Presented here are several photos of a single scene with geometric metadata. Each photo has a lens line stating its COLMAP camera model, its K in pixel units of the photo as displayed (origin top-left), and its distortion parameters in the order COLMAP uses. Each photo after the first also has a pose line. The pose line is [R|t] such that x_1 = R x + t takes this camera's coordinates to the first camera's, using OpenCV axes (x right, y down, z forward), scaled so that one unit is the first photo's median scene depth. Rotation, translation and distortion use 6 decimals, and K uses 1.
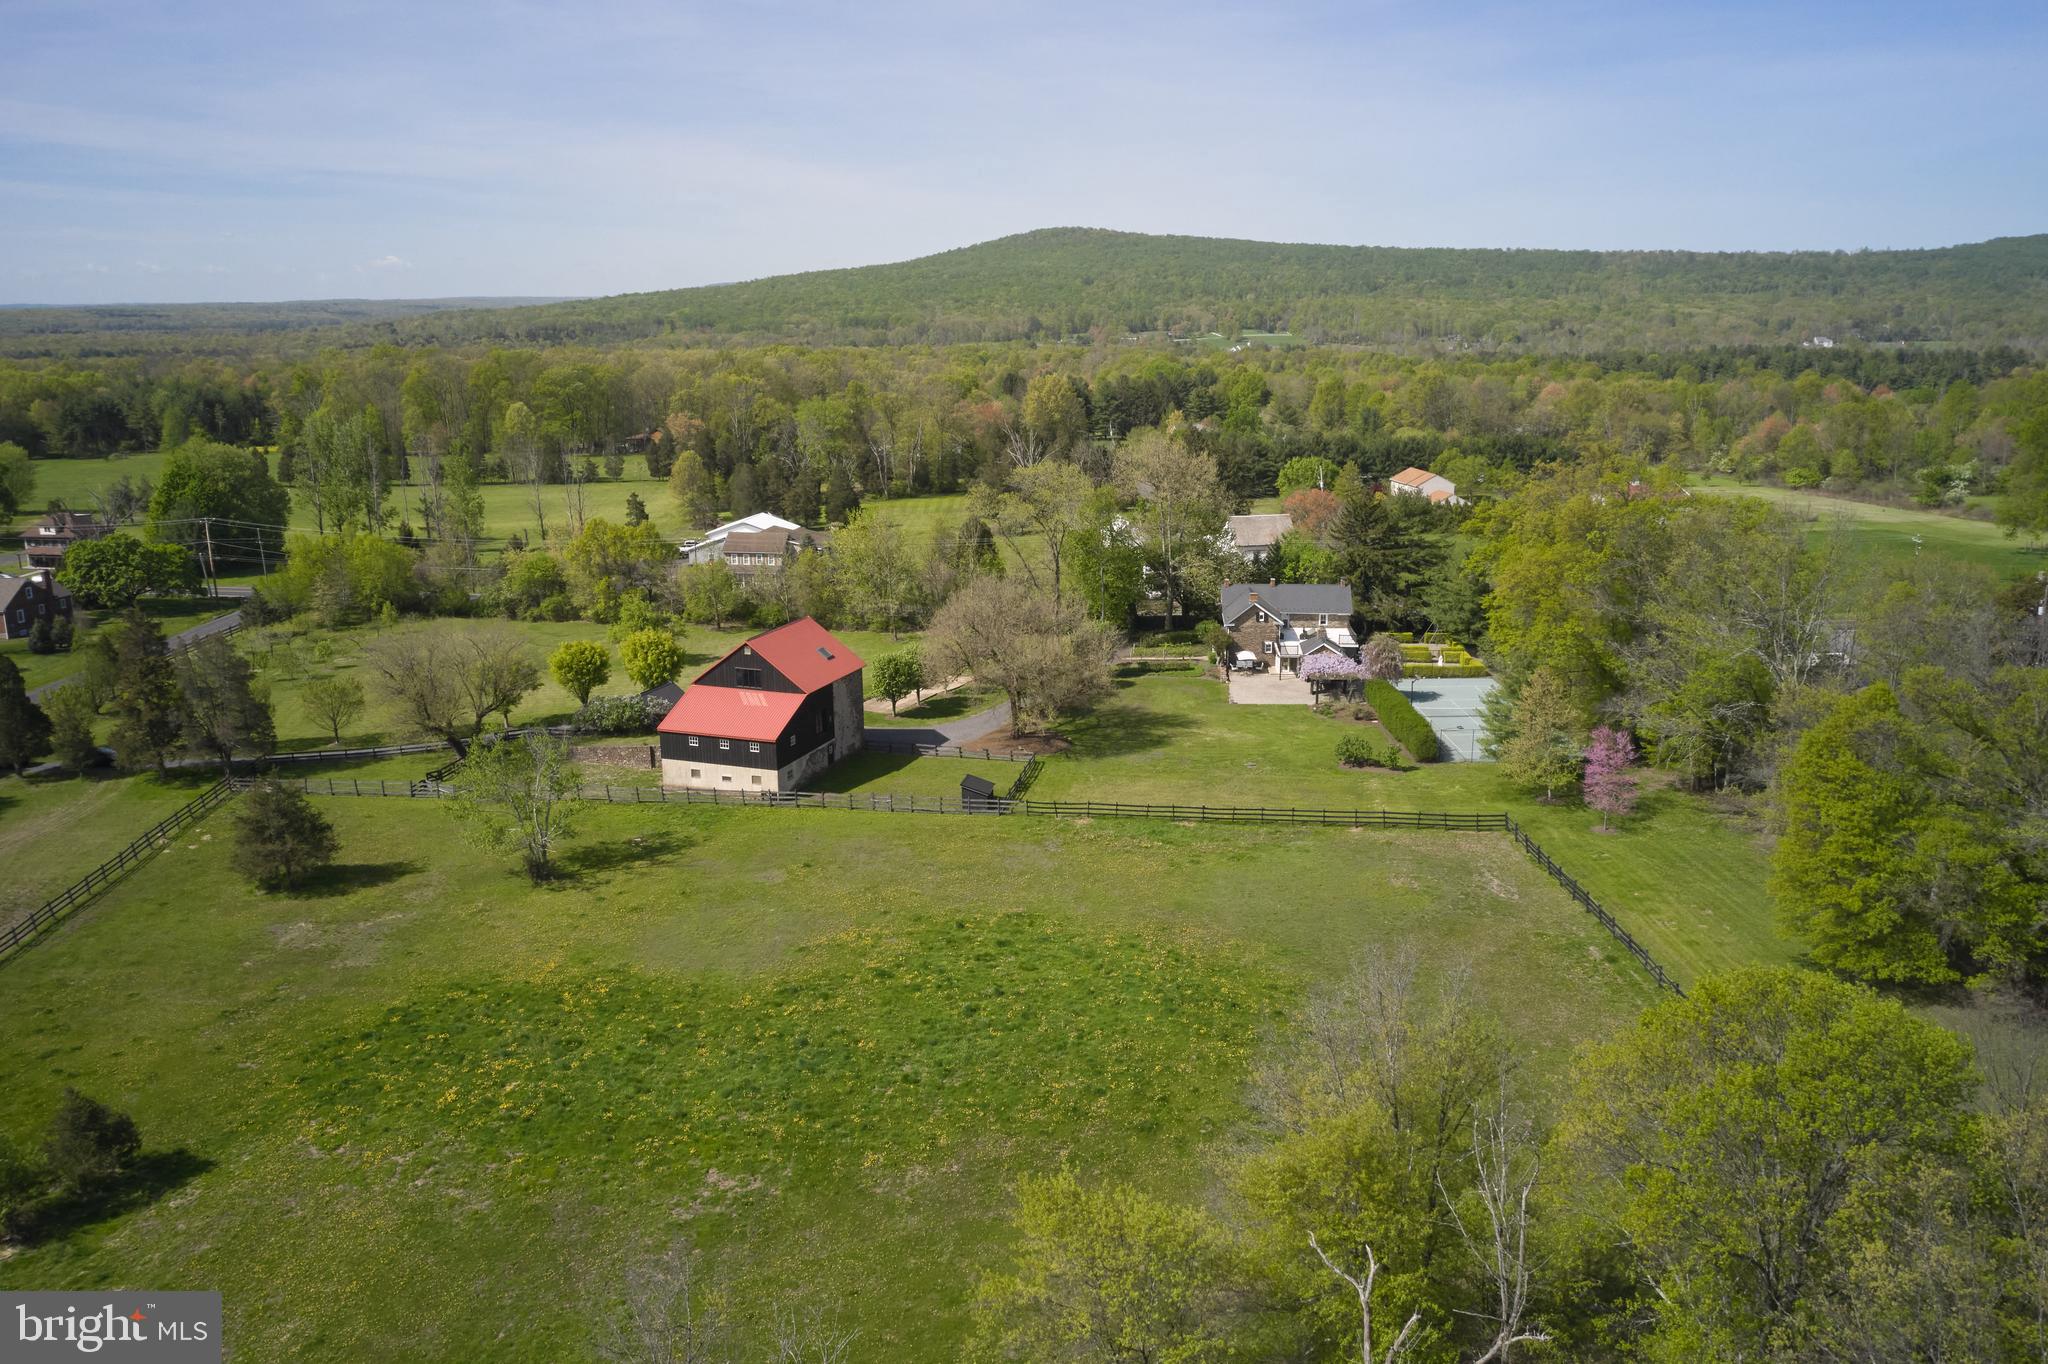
lens RADIAL K [[1613.2, 0, 1024.0], [0, 1613.2, 682.0], [0, 0, 1]] dist [-0.018647, -0.002240]
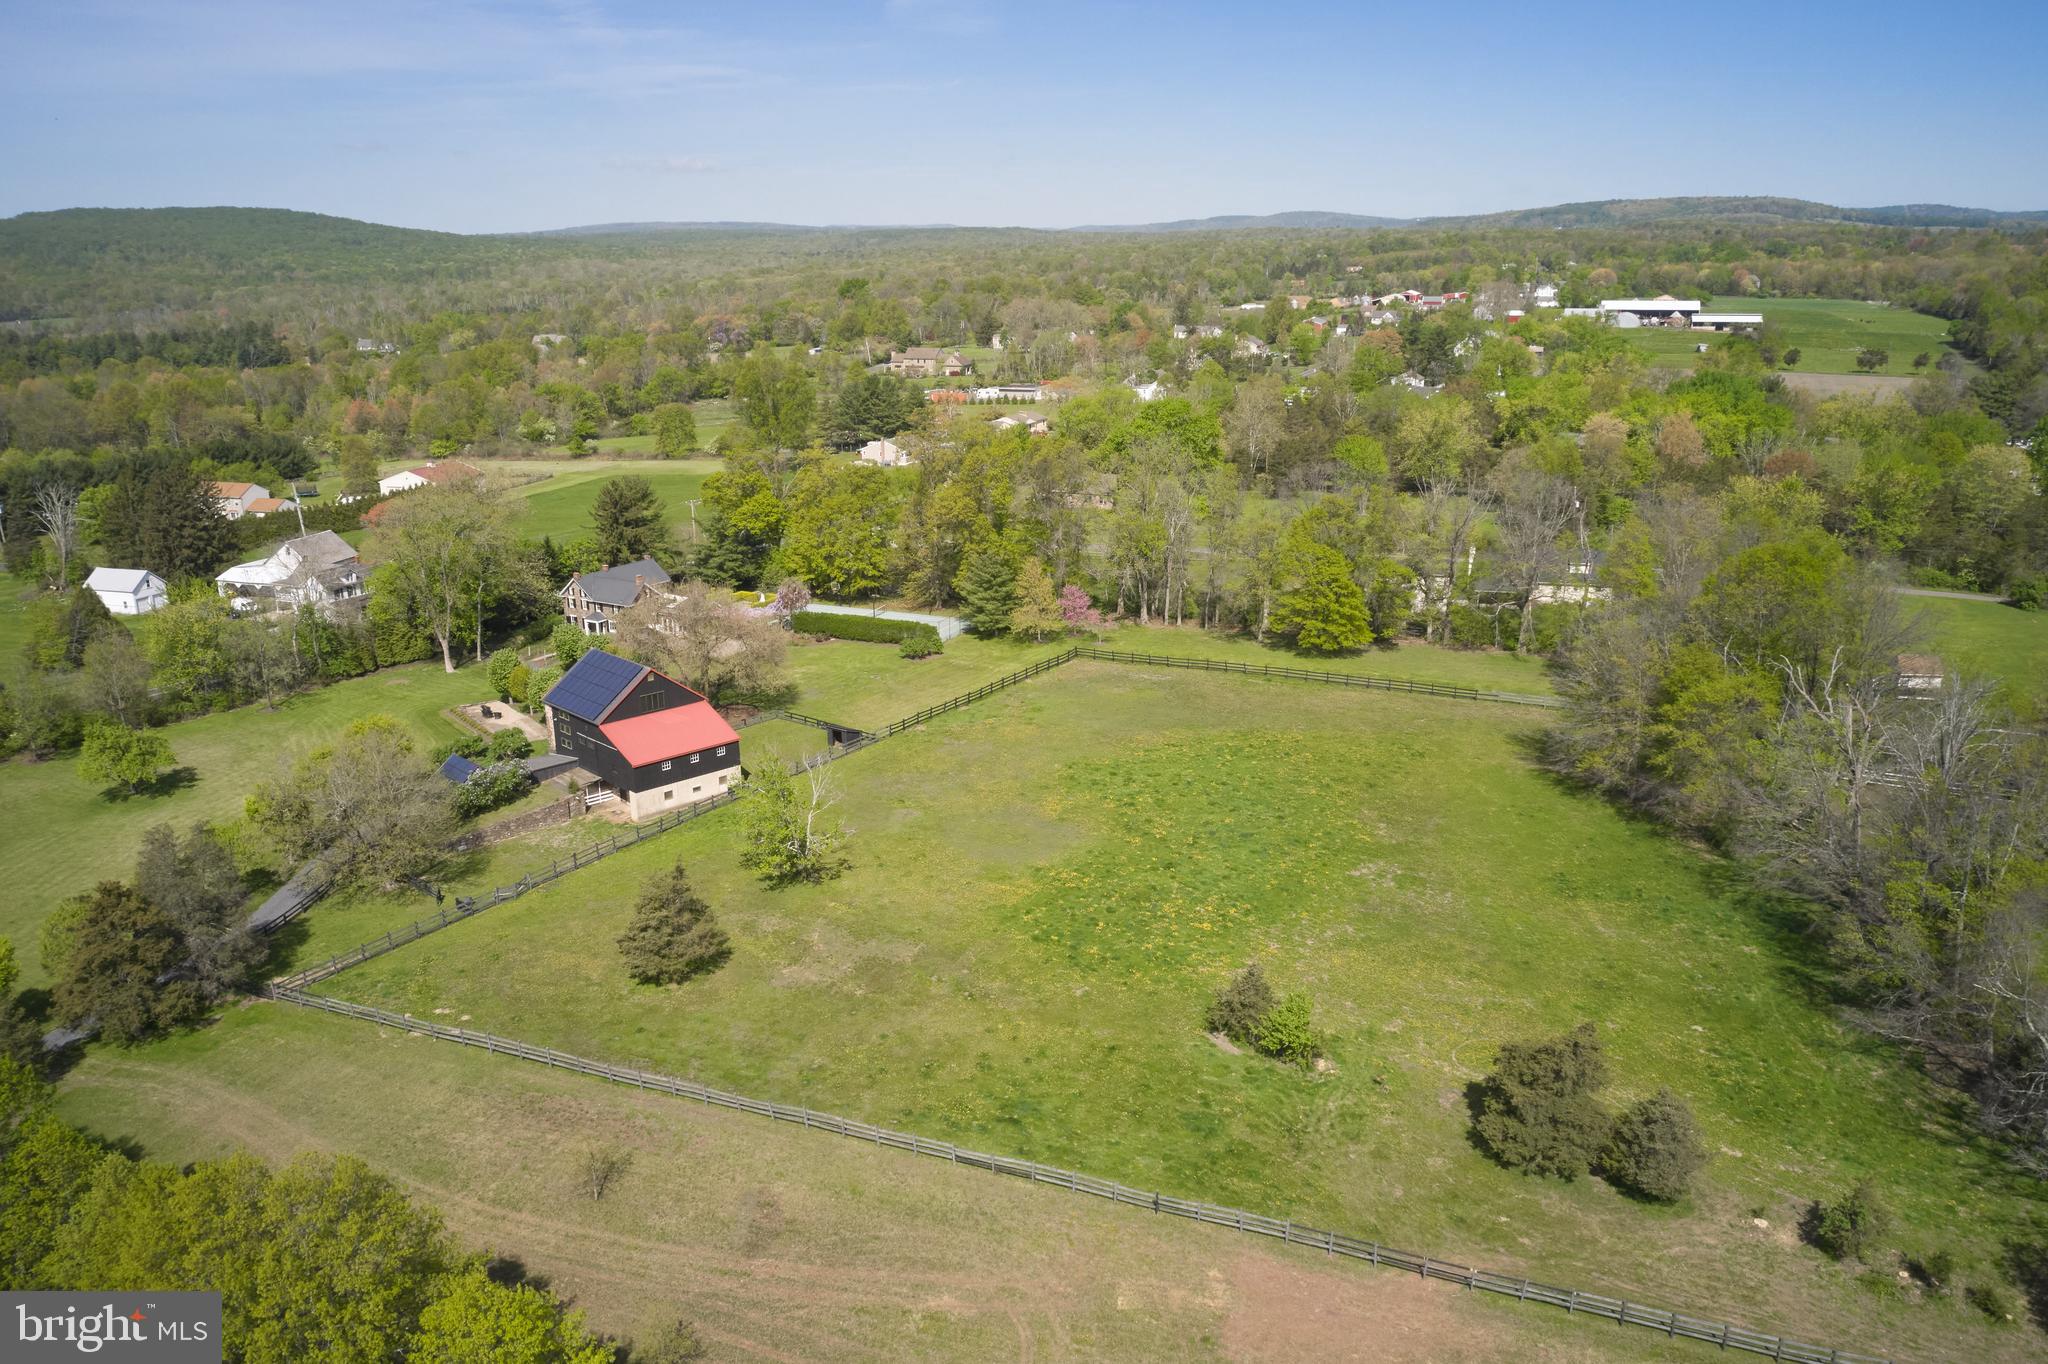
lens RADIAL K [[1613.2, 0, 1024.0], [0, 1613.2, 682.0], [0, 0, 1]] dist [-0.018647, -0.002240]
pose [[0.452883, -0.247932, 0.856404, -0.999389], [0.233580, 0.960000, 0.154402, -0.126312], [-0.860429, 0.130113, 0.492679, 0.261693]]
